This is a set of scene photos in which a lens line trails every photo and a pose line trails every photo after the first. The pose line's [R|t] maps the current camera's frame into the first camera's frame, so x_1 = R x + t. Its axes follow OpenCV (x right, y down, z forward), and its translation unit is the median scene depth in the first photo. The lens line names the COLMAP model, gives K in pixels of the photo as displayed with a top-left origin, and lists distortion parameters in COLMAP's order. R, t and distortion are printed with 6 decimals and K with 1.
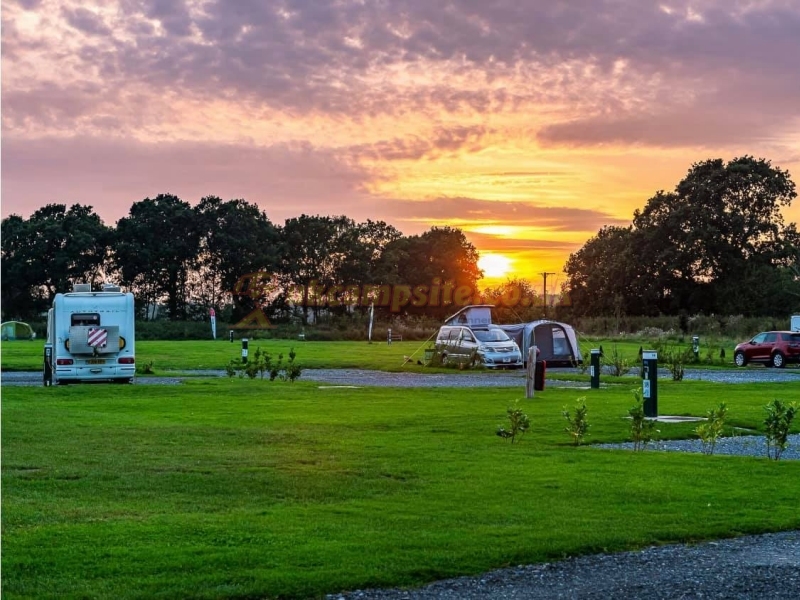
lens RADIAL K [[2419.1, 0, 400.1], [0, 2419.1, 300.2], [0, 0, 1]] dist [0.163284, 0.000000]
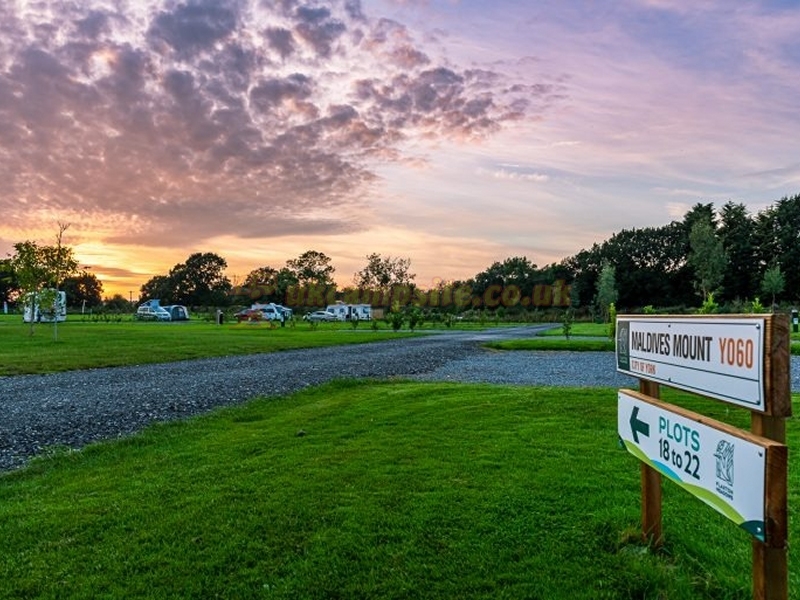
lens RADIAL K [[2419.1, 0, 400.0], [0, 2419.1, 300.3], [0, 0, 1]] dist [0.163284, 0.000000]
pose [[0.703752, 0.026661, 0.709945, -1.618022], [0.002395, 0.999201, -0.039897, 0.105991], [-0.710441, 0.029778, 0.703126, -1.119776]]
